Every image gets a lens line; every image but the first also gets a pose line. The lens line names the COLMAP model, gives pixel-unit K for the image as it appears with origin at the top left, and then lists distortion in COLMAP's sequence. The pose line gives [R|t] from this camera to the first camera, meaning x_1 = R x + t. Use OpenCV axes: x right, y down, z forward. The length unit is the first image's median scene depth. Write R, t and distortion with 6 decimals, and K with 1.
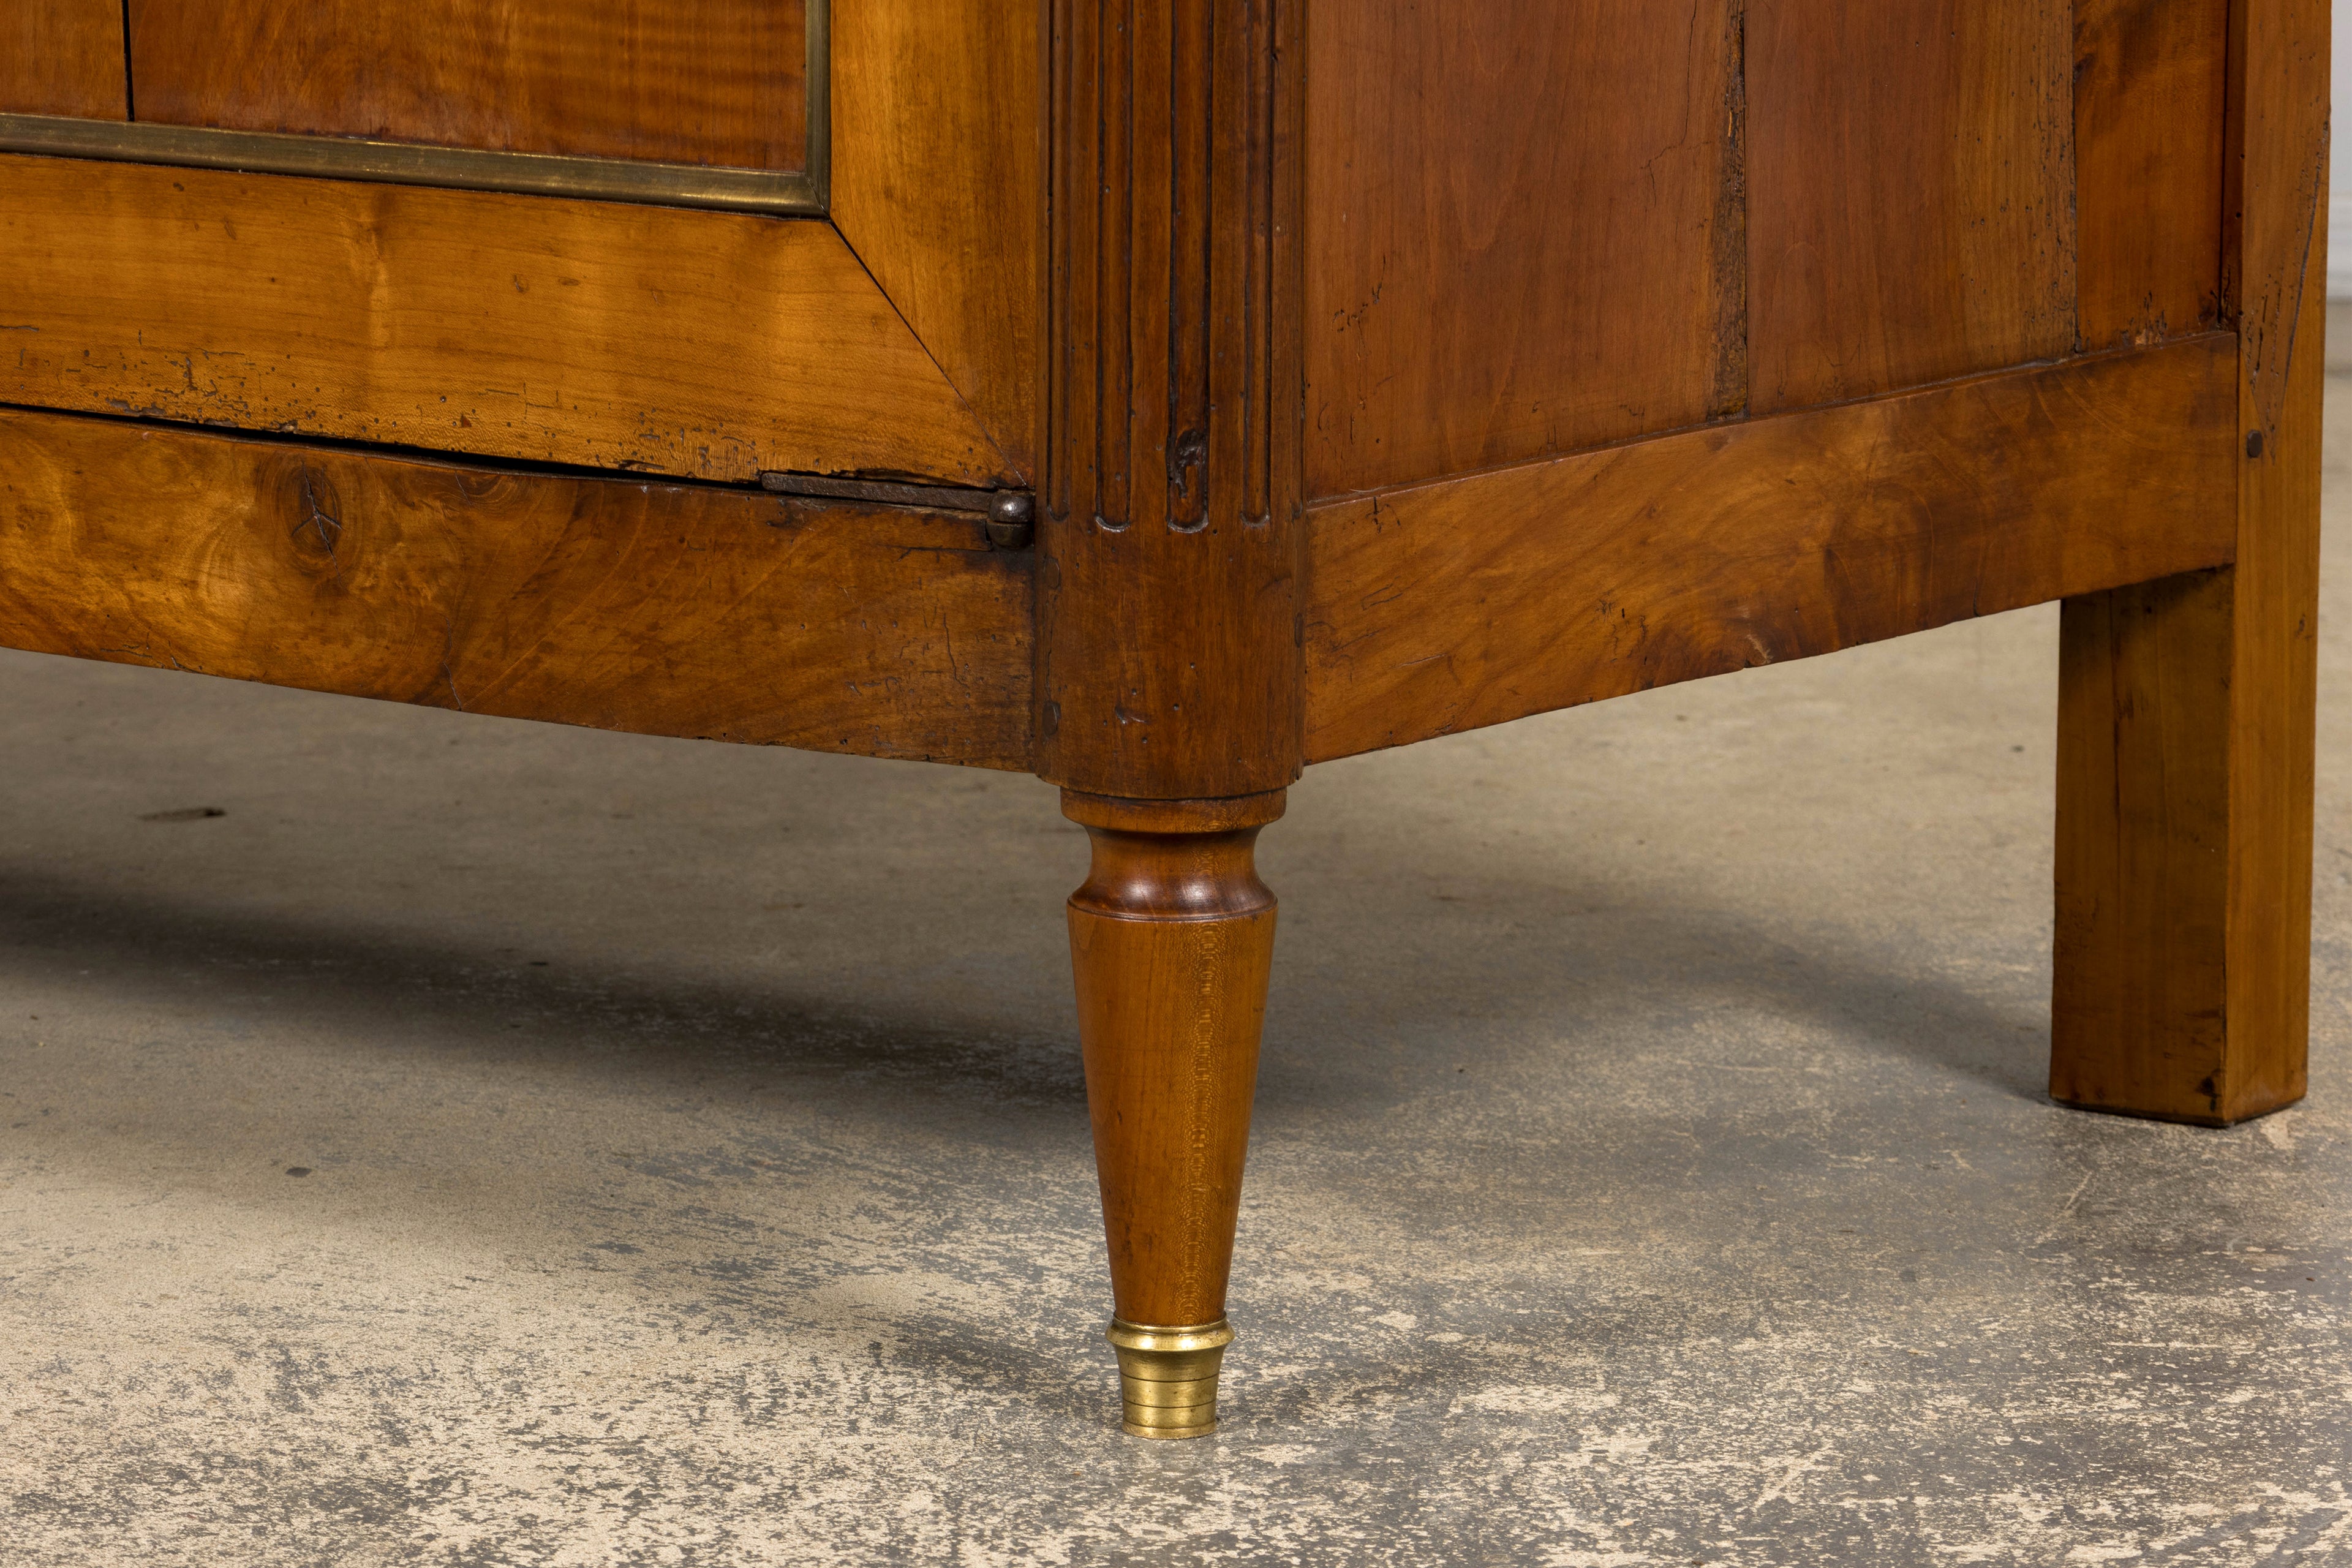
lens RADIAL K [[9646.0, 0, 1176.0], [0, 9646.0, 784.0], [0, 0, 1]] dist [-0.130816, -0.980962]
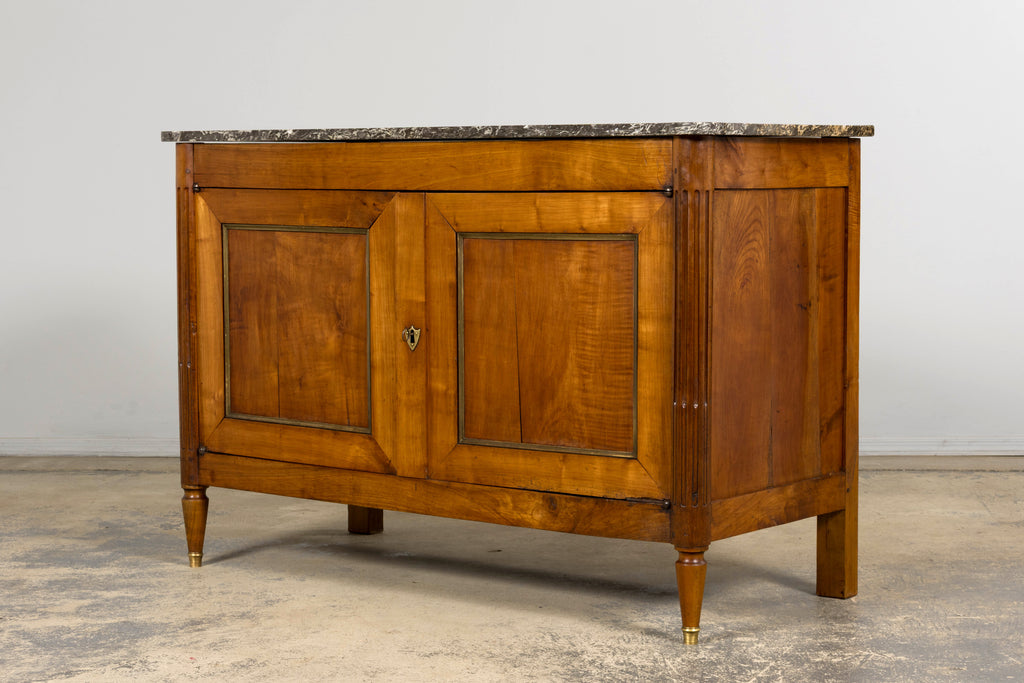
lens RADIAL K [[2223.2, 0, 512.0], [0, 2223.2, 341.5], [0, 0, 1]] dist [0.044276, -0.406645]
pose [[0.999941, -0.006262, -0.008922, -0.103965], [0.005417, 0.995758, -0.091846, 0.000573], [0.009459, 0.091793, 0.995733, -0.510568]]
